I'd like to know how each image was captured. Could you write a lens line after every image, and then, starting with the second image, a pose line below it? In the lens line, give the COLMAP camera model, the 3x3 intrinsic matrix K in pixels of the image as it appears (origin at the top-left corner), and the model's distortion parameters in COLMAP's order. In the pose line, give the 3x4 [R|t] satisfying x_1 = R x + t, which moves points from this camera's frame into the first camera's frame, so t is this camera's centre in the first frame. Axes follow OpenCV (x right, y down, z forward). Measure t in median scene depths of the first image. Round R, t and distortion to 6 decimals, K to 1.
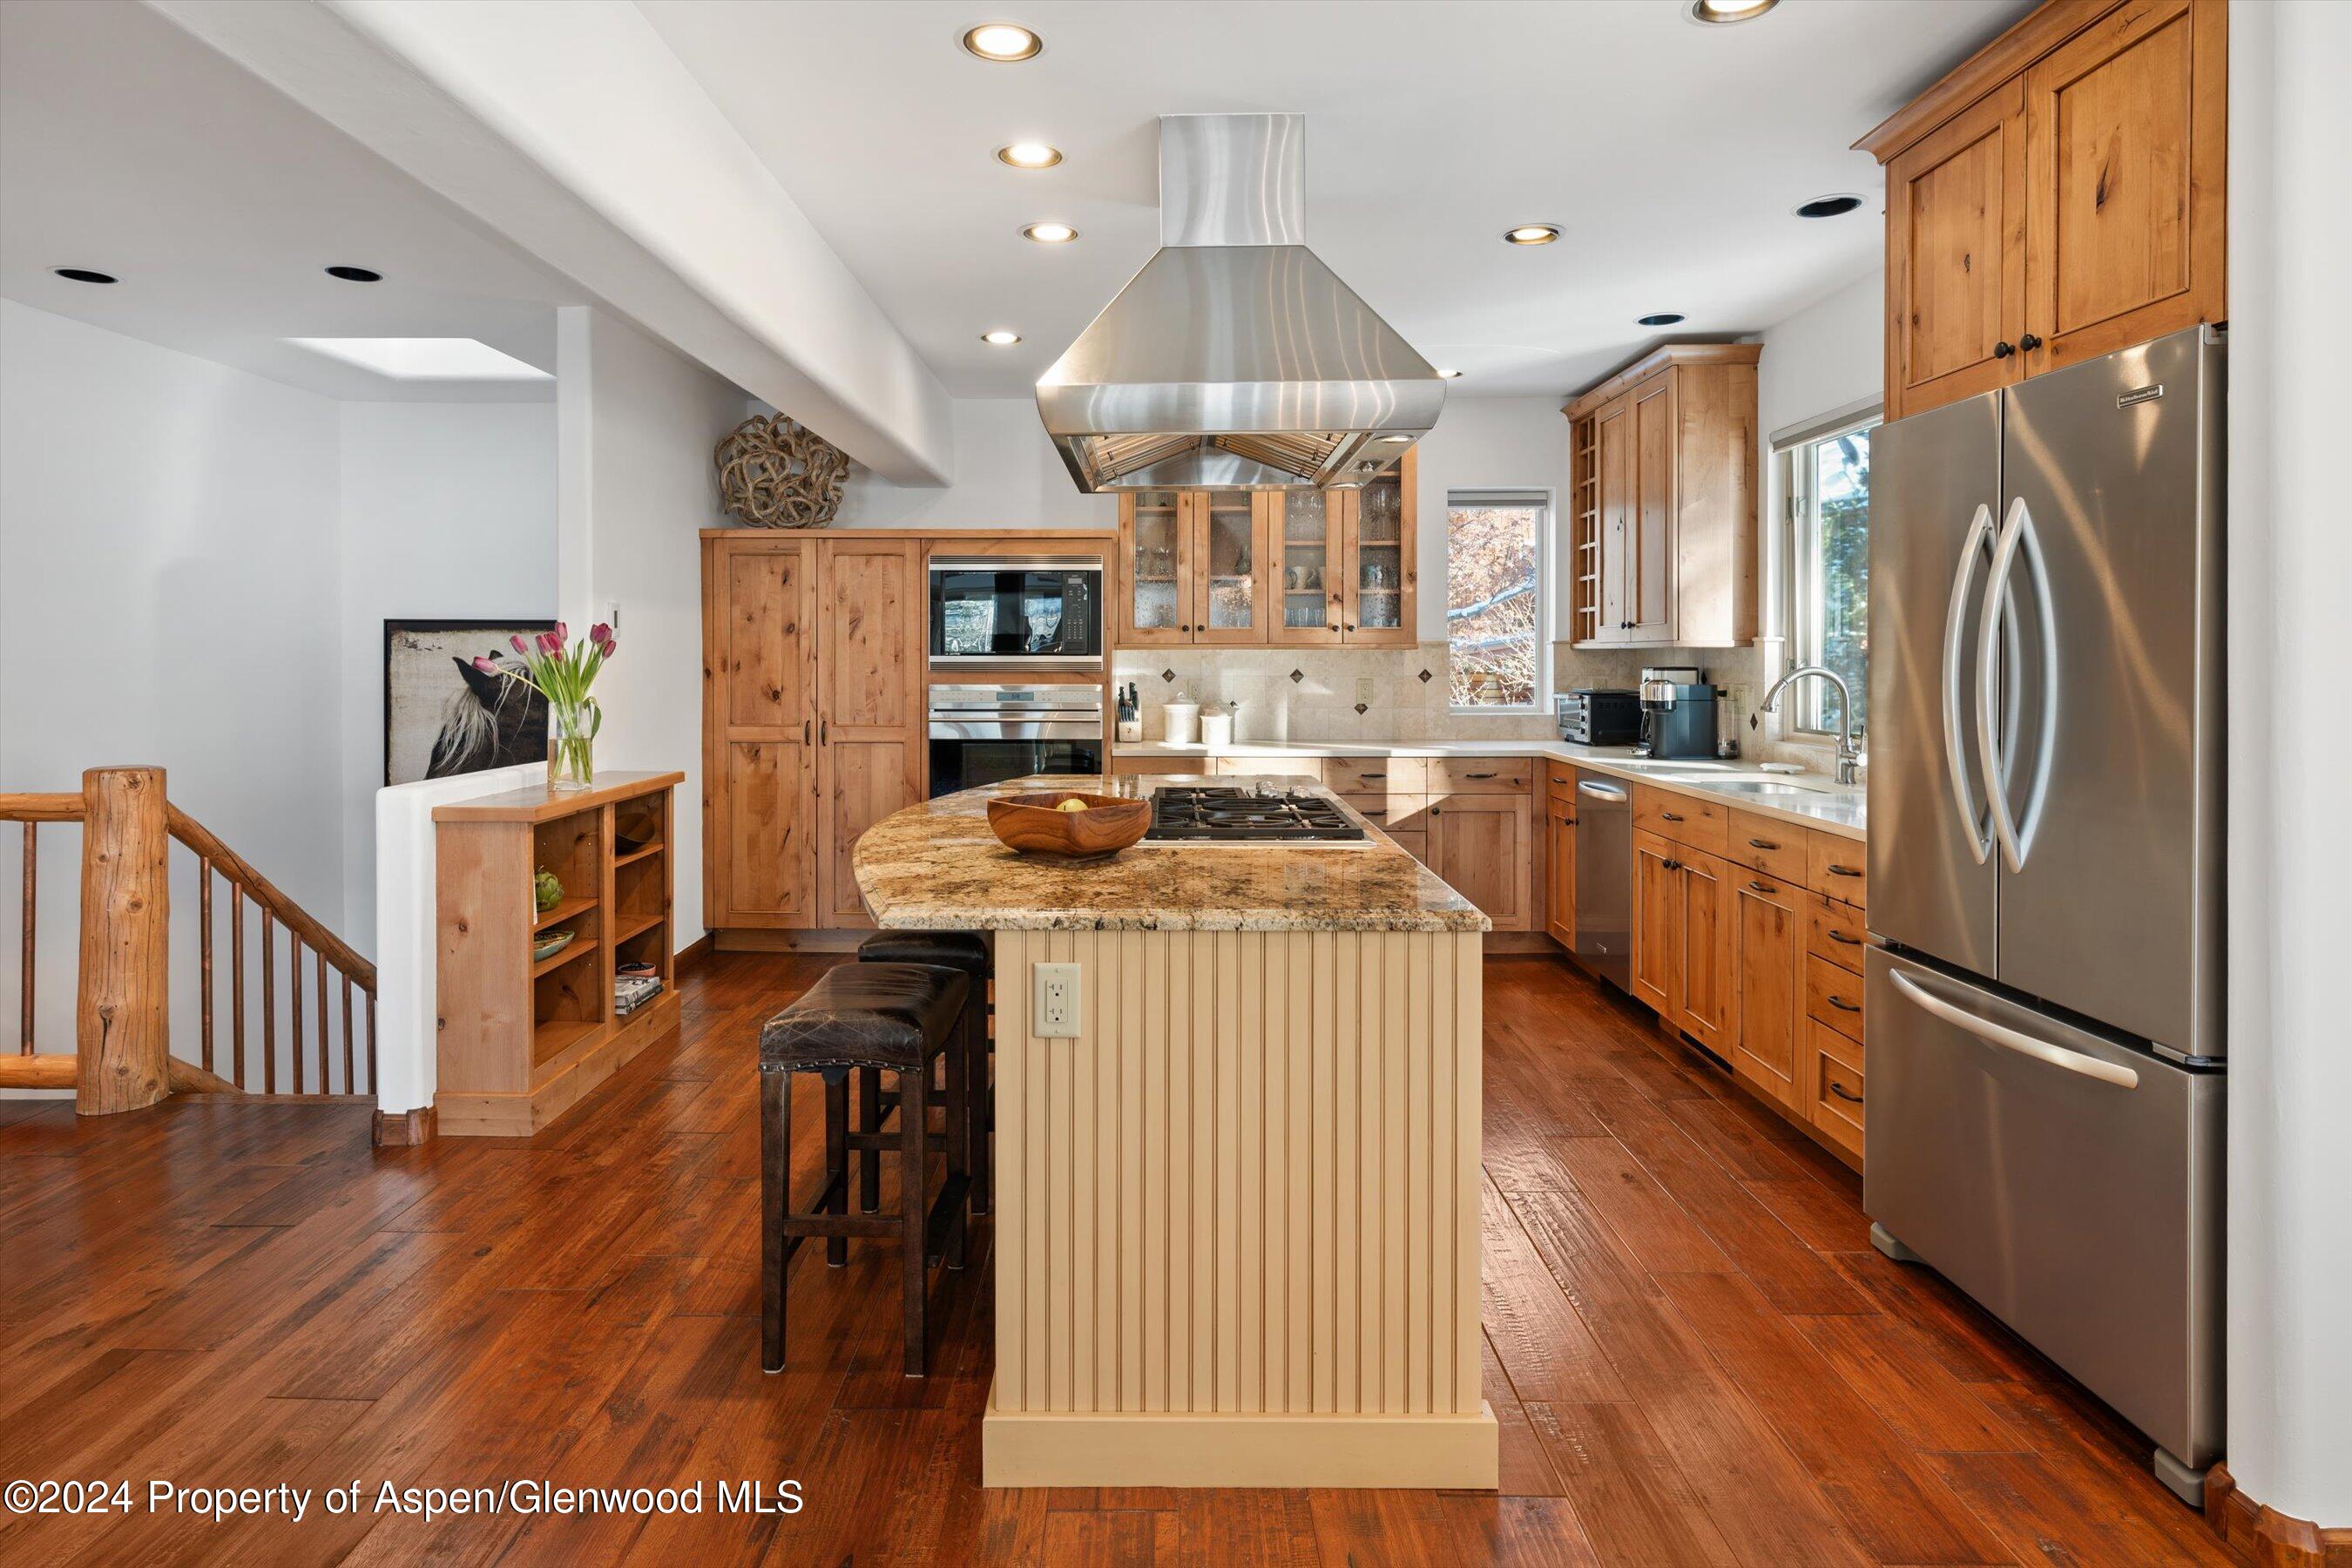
lens RADIAL K [[1290.1, 0, 1134.7], [0, 1290.1, 672.0], [0, 0, 1]] dist [-0.003436, -0.002928]
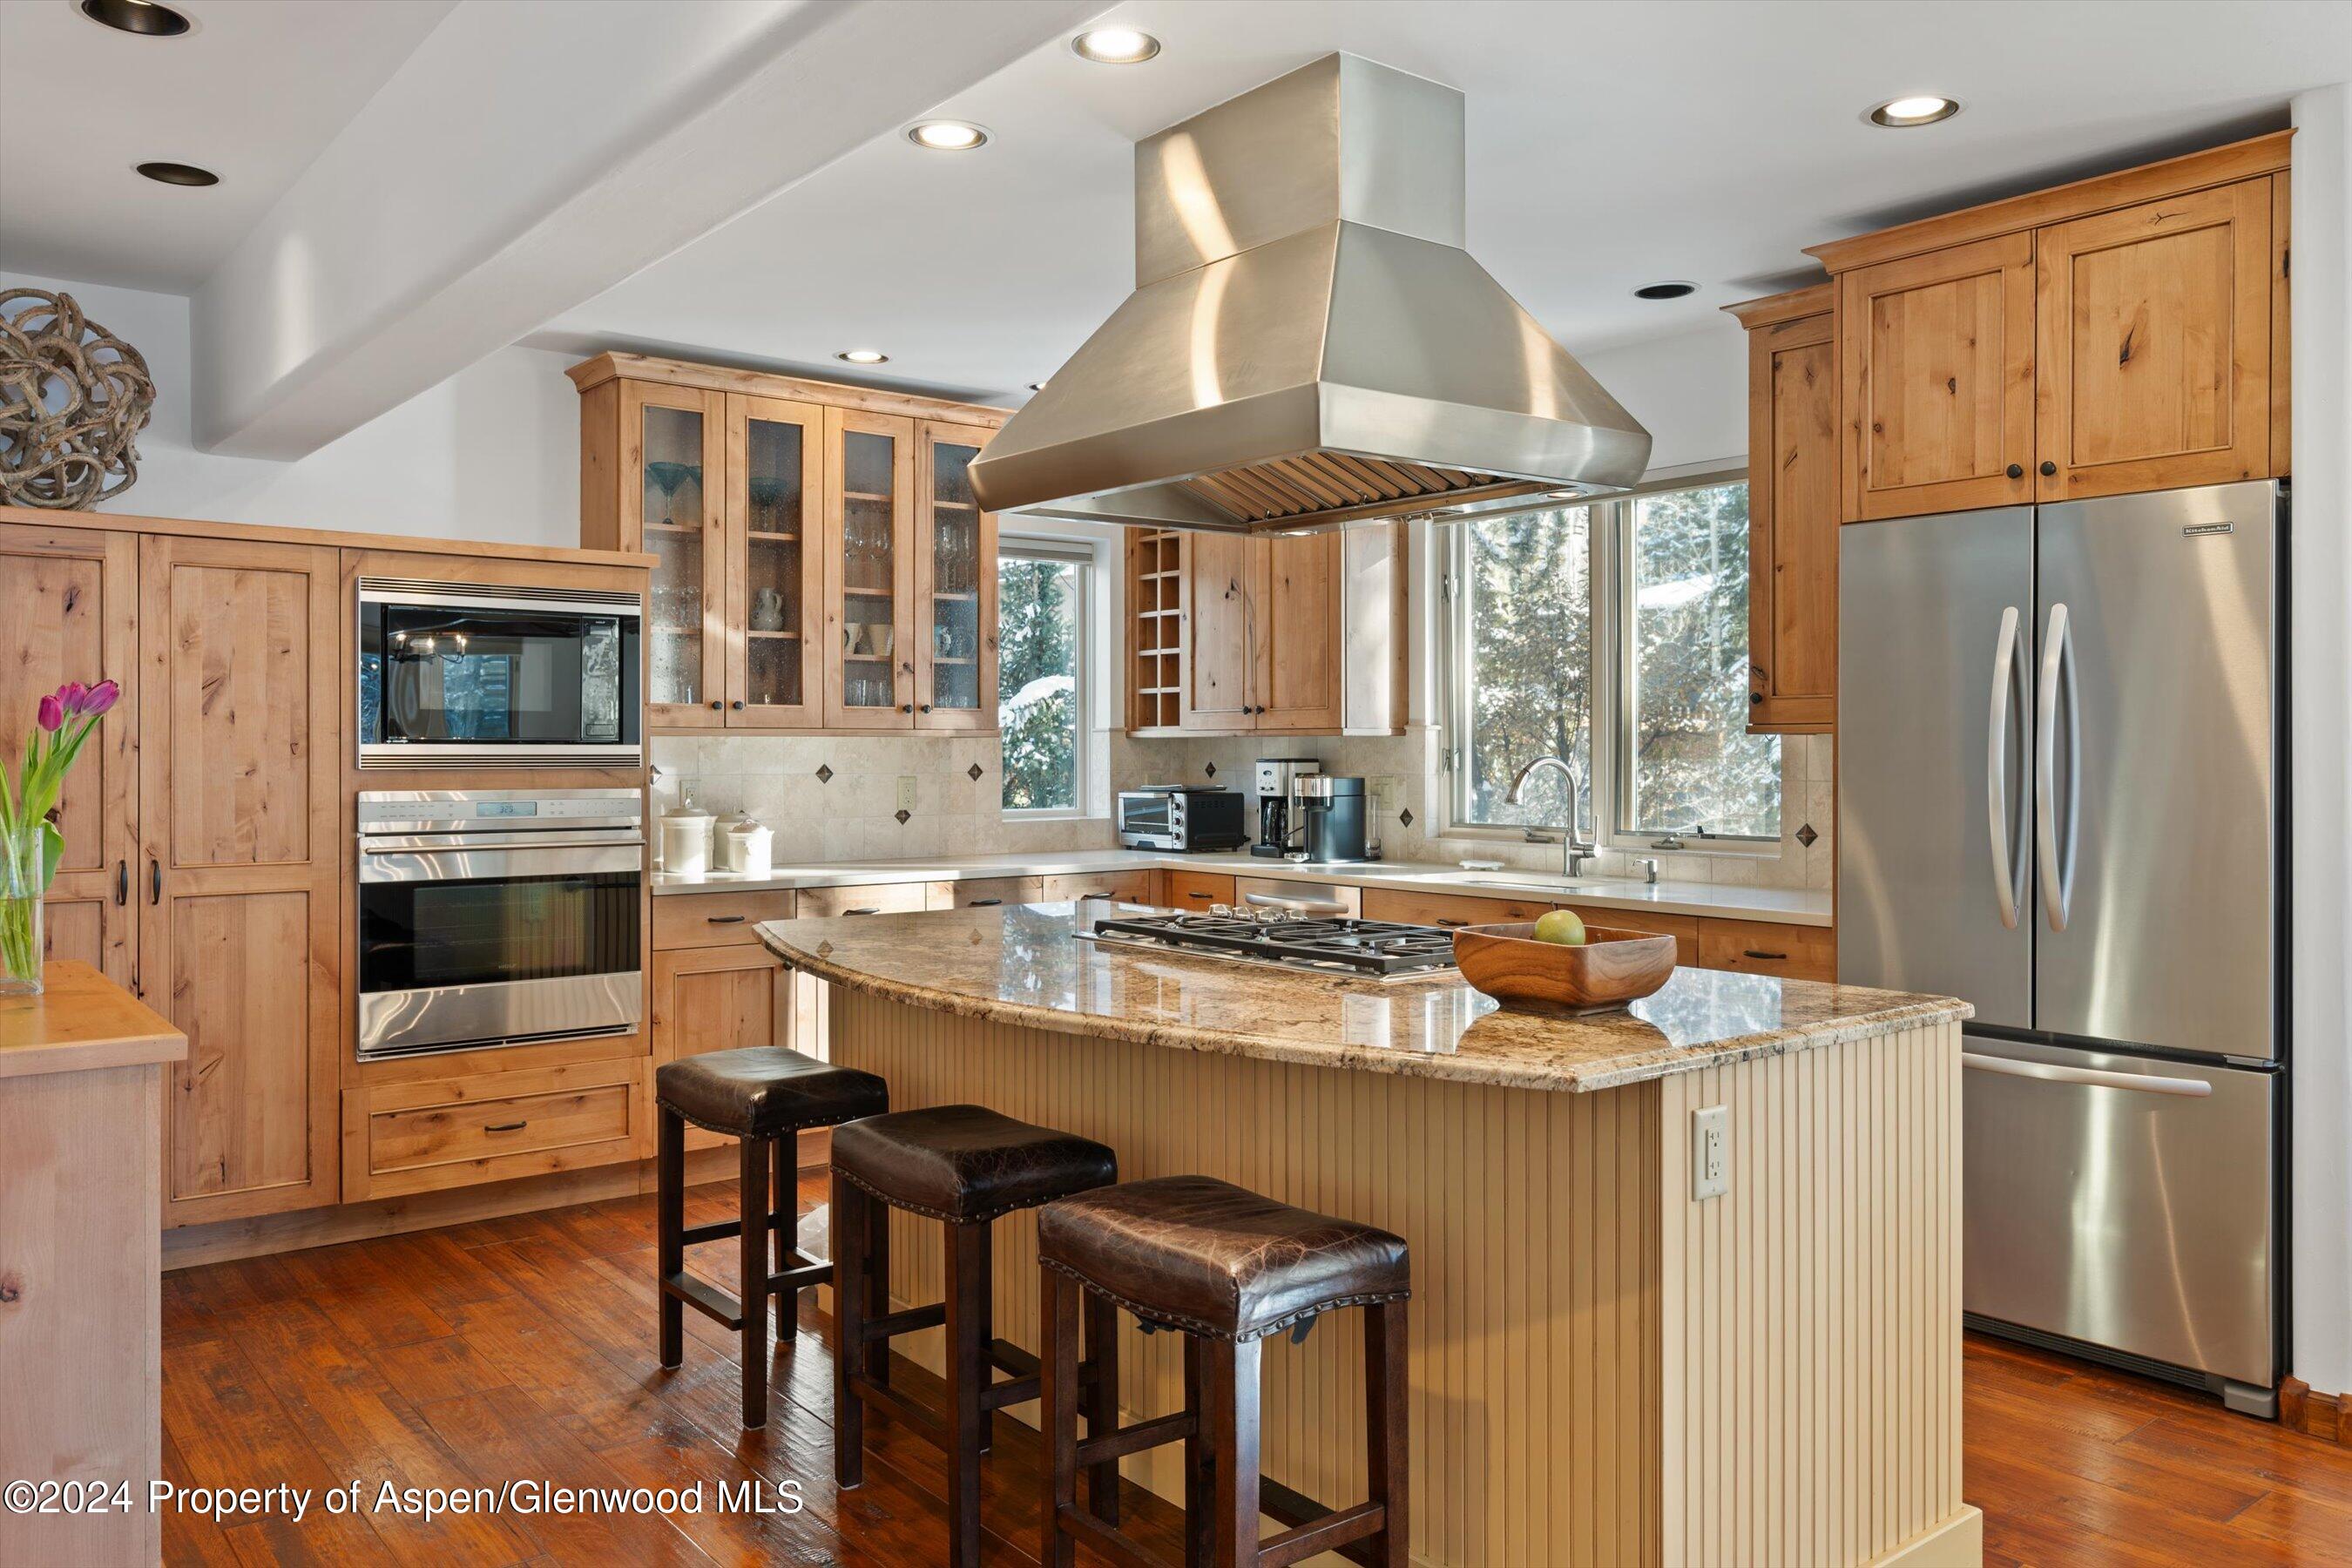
lens RADIAL K [[1762.6, 0, 1174.0], [0, 1762.6, 766.8], [0, 0, 1]] dist [-0.006234, 0.002995]
pose [[0.766181, -0.006202, 0.642595, -0.393910], [0.008330, 0.999965, -0.000281, 0.001344], [-0.642571, 0.005568, 0.766206, 0.130937]]
